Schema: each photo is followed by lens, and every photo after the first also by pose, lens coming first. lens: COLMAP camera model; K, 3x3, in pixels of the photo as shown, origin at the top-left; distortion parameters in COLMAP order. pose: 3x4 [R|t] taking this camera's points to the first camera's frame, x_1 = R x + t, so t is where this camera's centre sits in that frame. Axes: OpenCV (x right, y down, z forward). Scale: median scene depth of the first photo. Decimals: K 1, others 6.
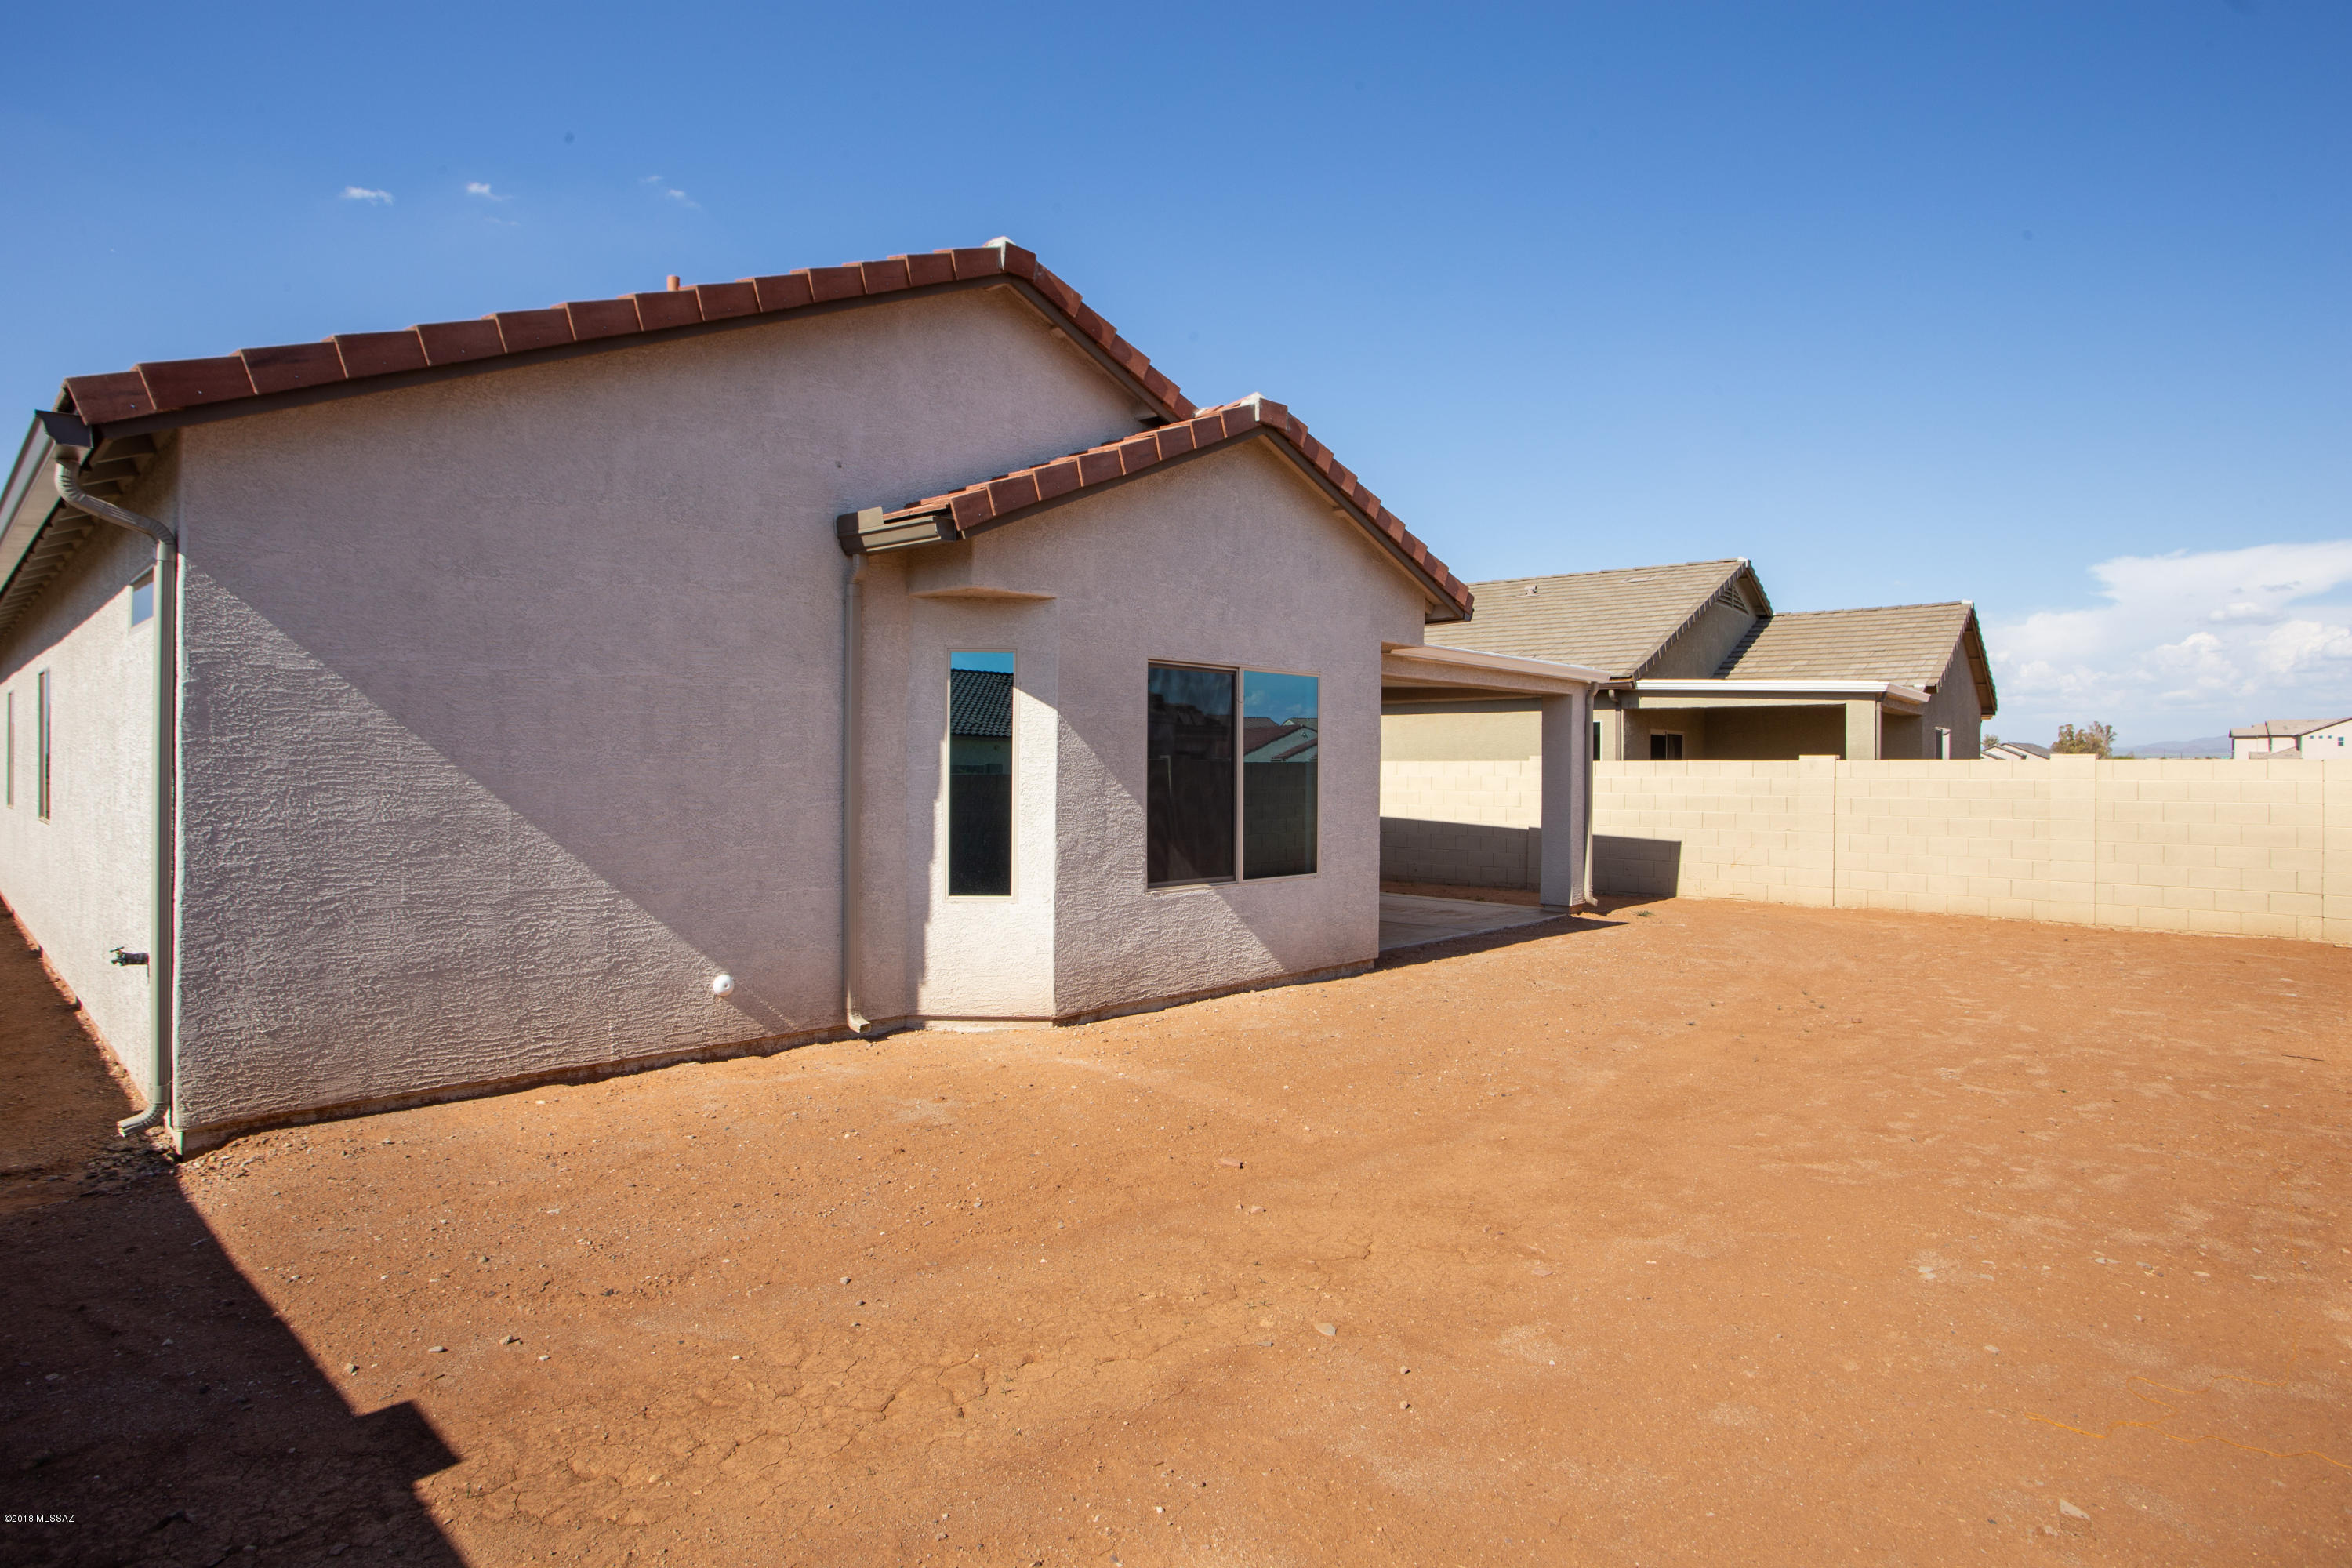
lens RADIAL K [[1255.4, 0, 1174.3], [0, 1255.4, 779.7], [0, 0, 1]] dist [-0.003409, 0.001857]
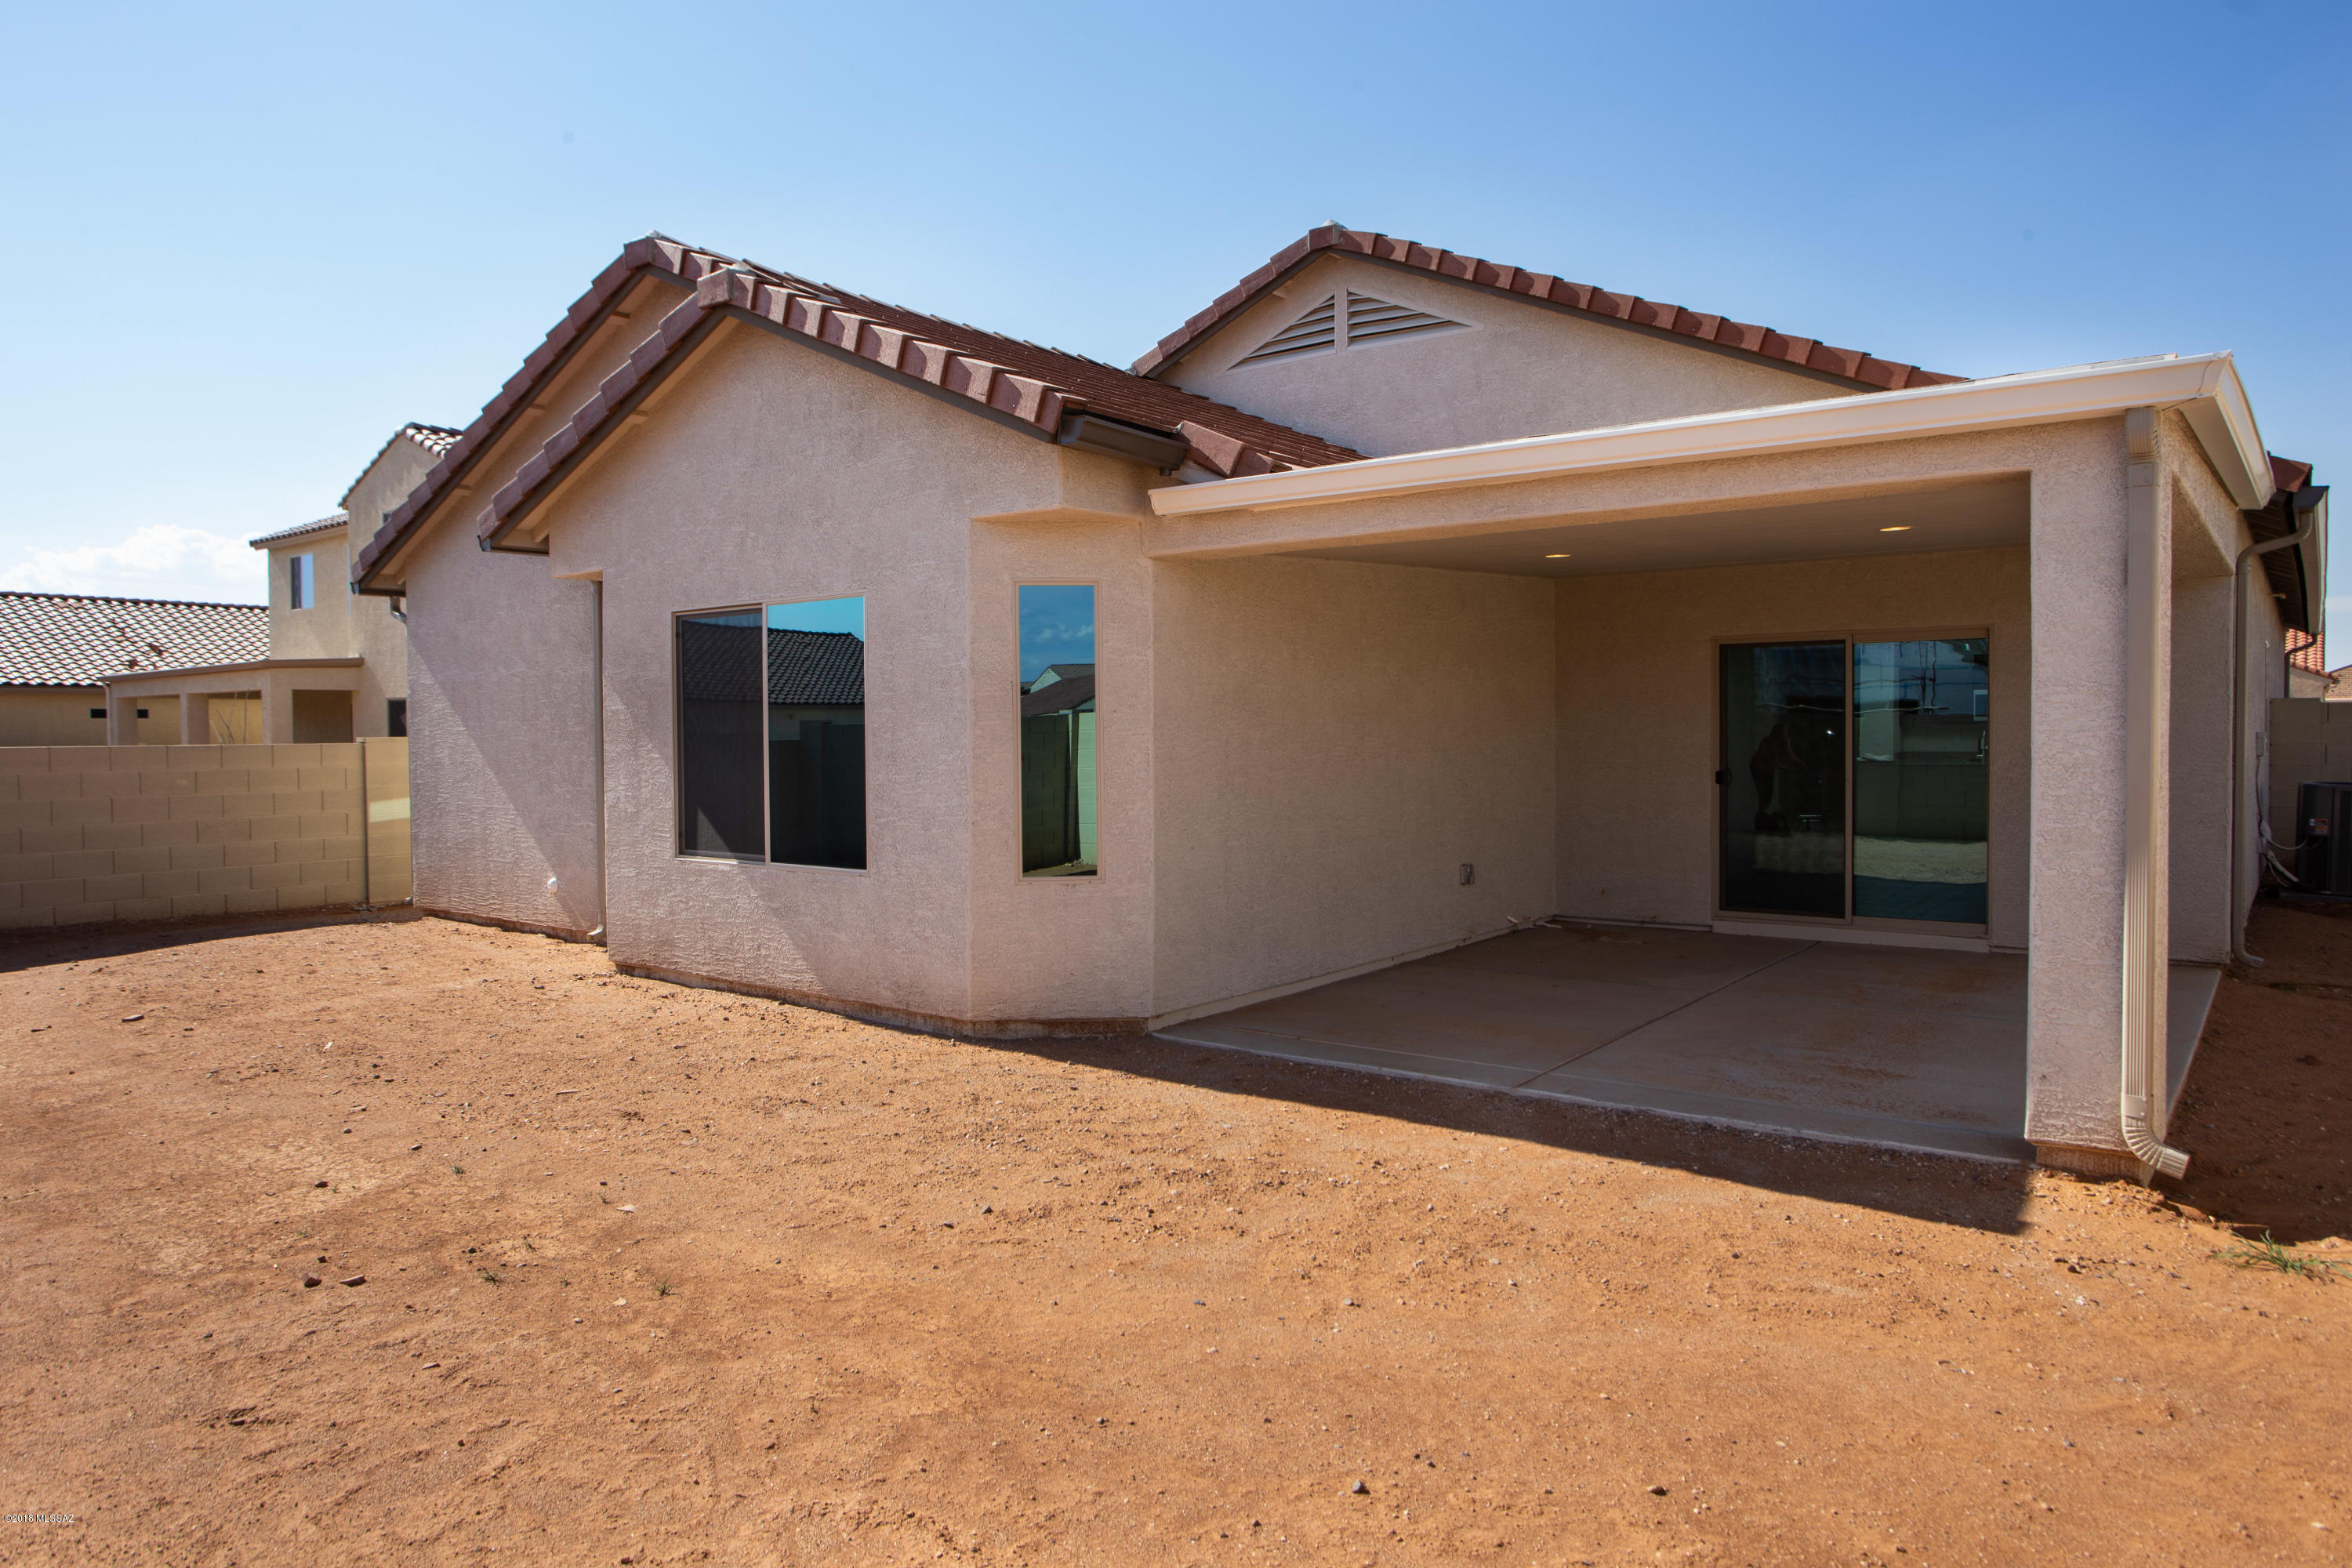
lens RADIAL K [[1496.4, 0, 1173.9], [0, 1496.4, 775.9], [0, 0, 1]] dist [0.004152, 0.000413]
pose [[0.092426, 0.017493, -0.995566, 1.081460], [-0.005410, 0.999840, 0.017066, 0.005881], [0.995705, 0.003809, 0.092506, 1.208086]]
